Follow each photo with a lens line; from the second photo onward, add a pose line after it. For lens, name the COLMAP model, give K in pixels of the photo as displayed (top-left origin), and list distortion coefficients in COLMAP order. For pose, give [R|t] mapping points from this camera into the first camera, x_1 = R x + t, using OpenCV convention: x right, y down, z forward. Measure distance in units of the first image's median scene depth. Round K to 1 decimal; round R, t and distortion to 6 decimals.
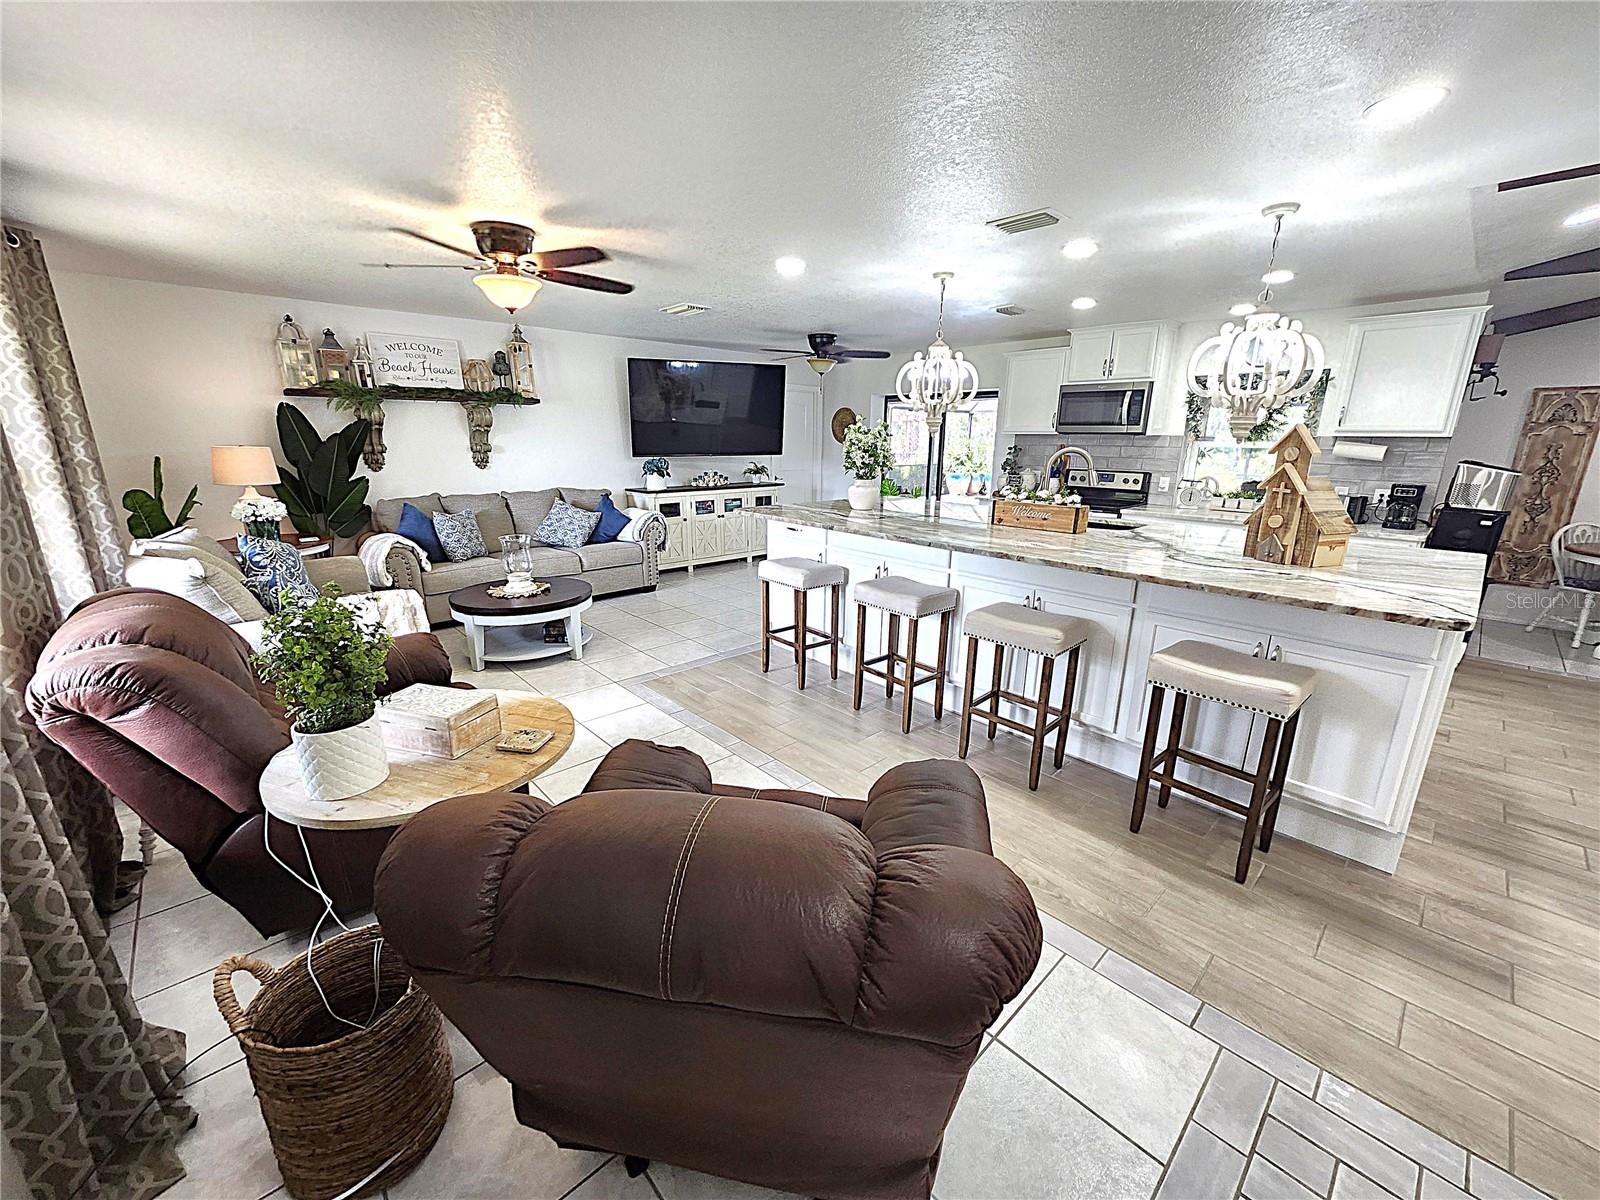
lens RADIAL K [[632.4, 0, 806.5], [0, 632.4, 601.1], [0, 0, 1]] dist [-0.000046, -0.000895]
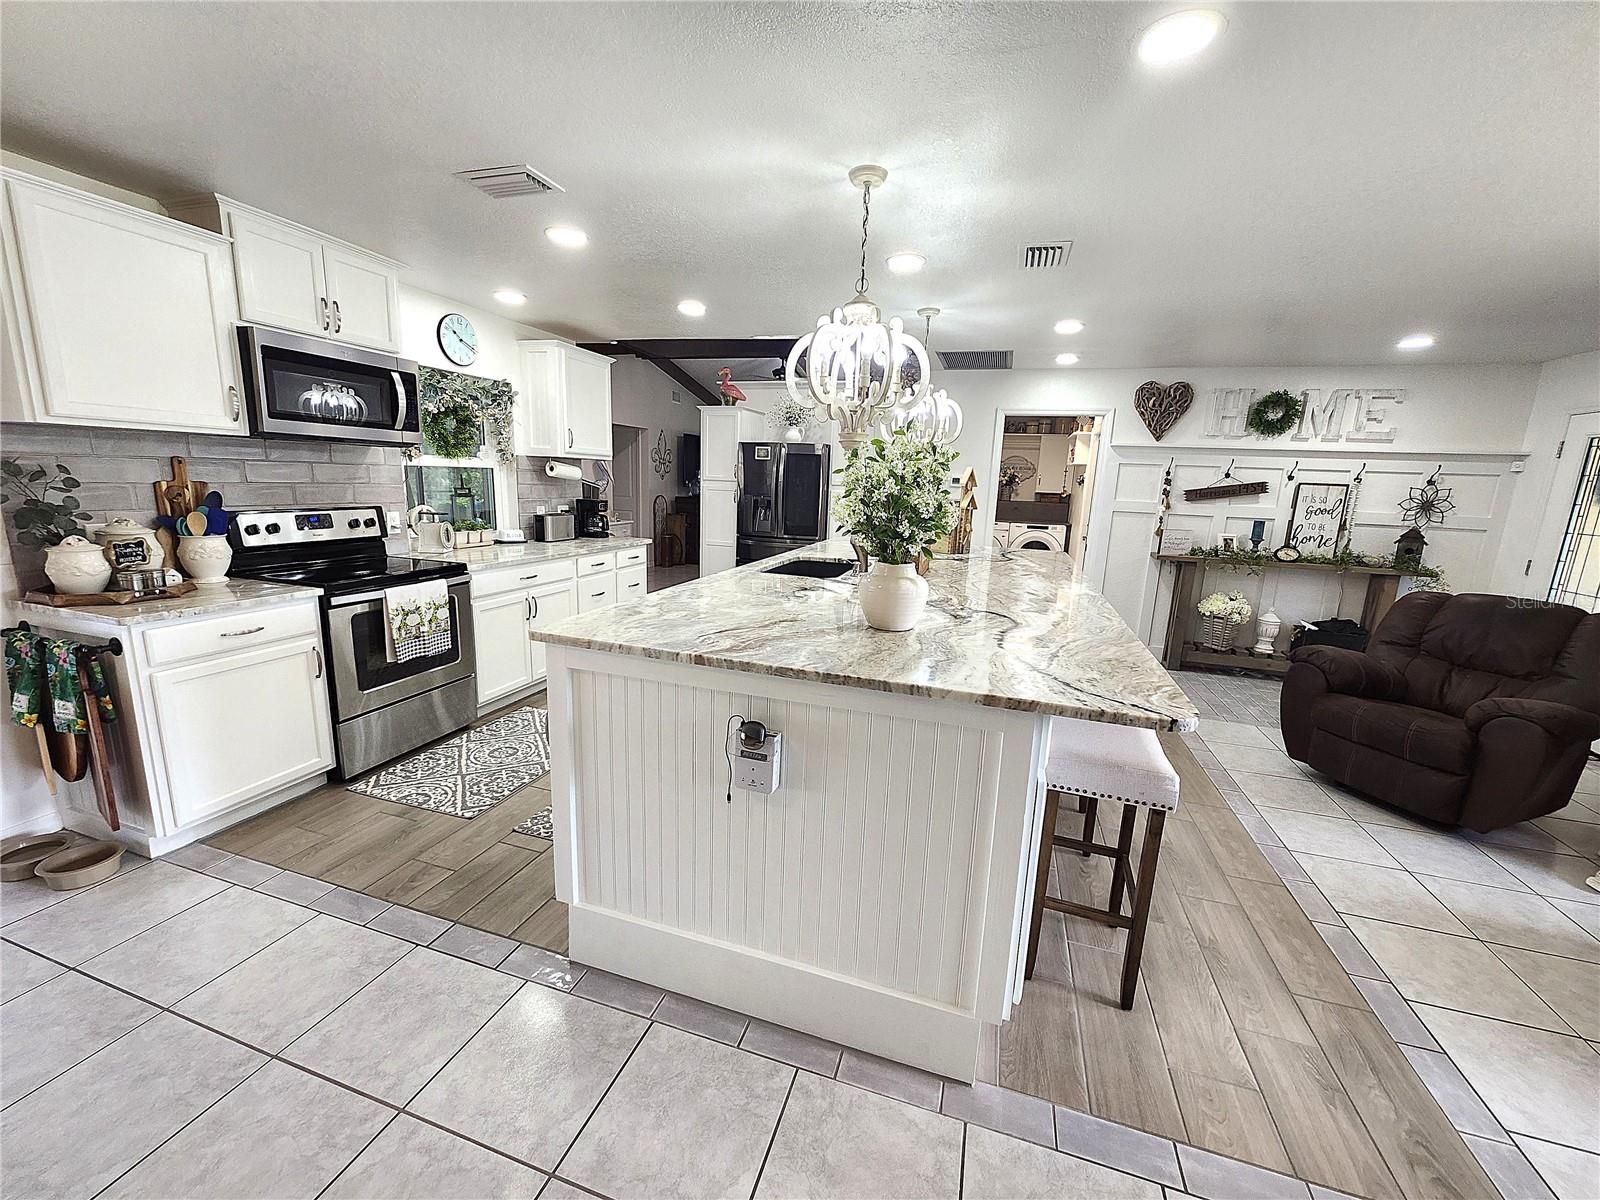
lens RADIAL K [[632.4, 0, 799.7], [0, 632.4, 603.2], [0, 0, 1]] dist [-0.000046, -0.000895]
pose [[-0.484705, -0.180783, 0.855791, -0.305591], [0.202624, 0.928585, 0.310924, -0.335496], [-0.850884, 0.324111, -0.413459, 1.400270]]
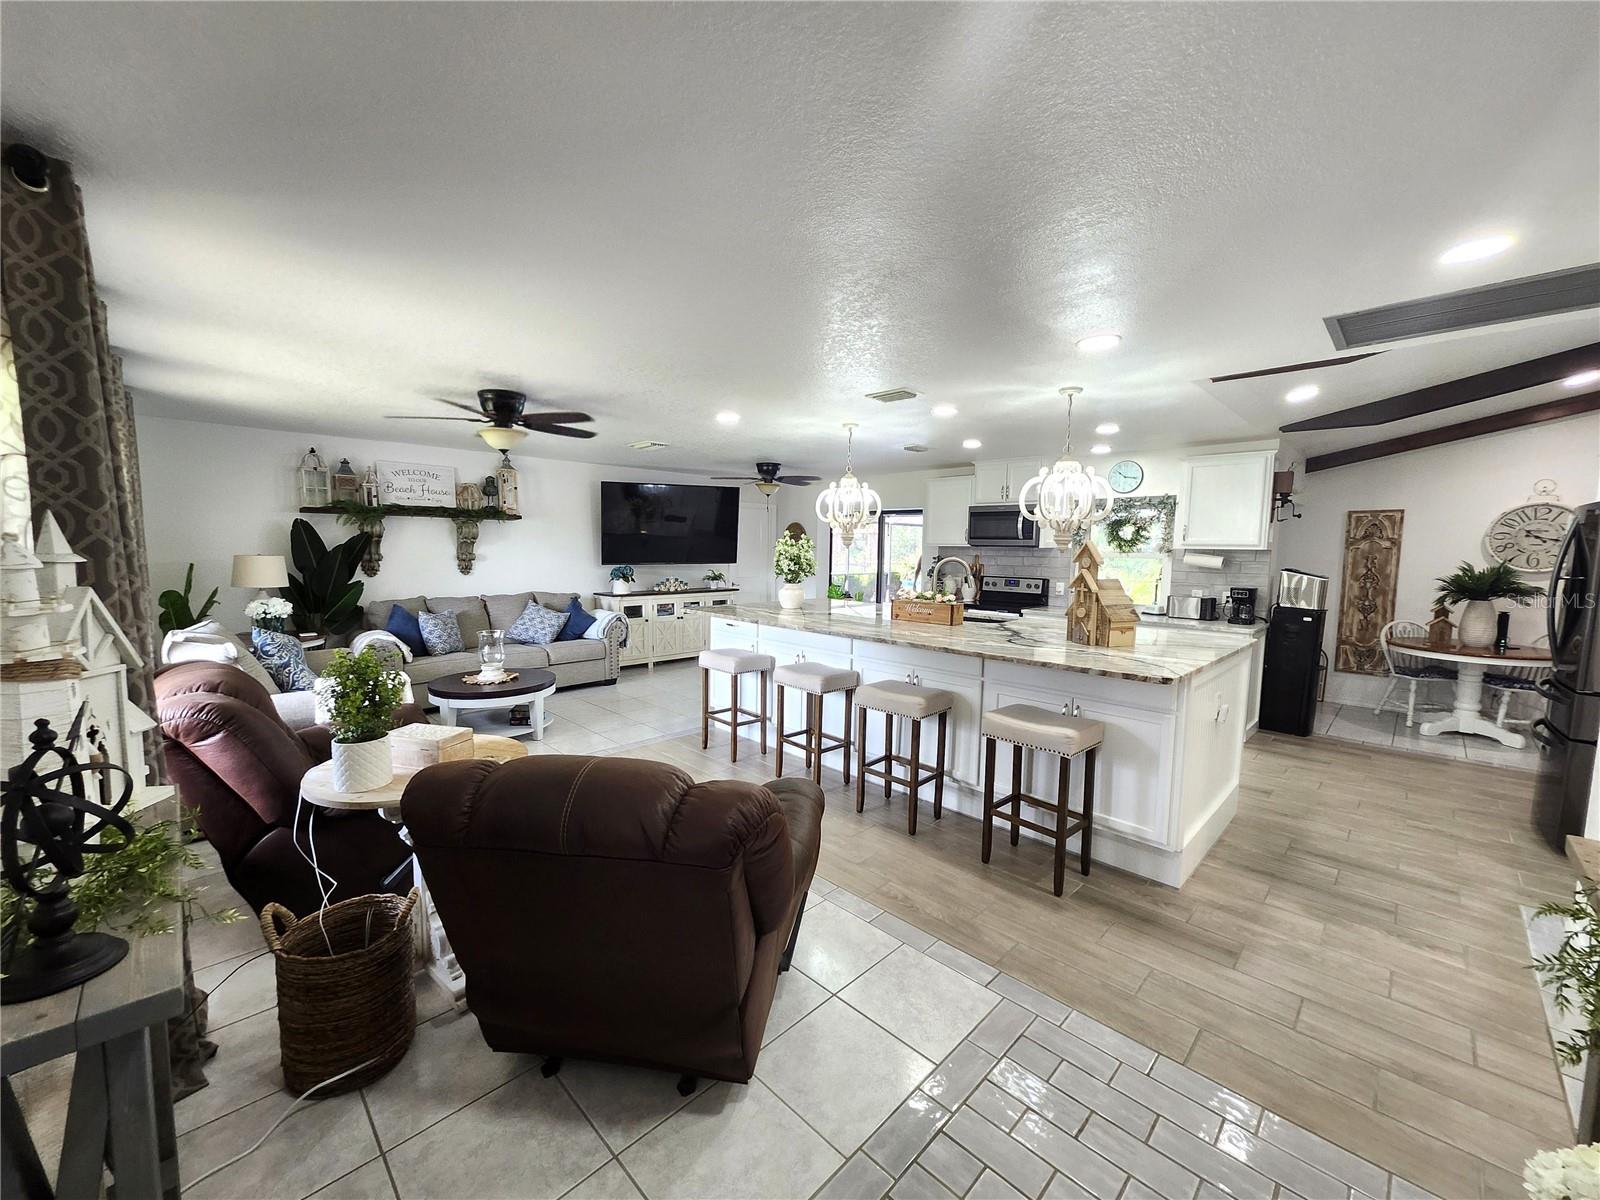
lens RADIAL K [[632.4, 0, 800.5], [0, 632.4, 596.1], [0, 0, 1]] dist [-0.000046, -0.000895]
pose [[0.999588, 0.000620, 0.028692, 0.082267], [0.004435, 0.984419, -0.175782, 0.046141], [-0.028353, 0.175836, 0.984011, -0.189894]]
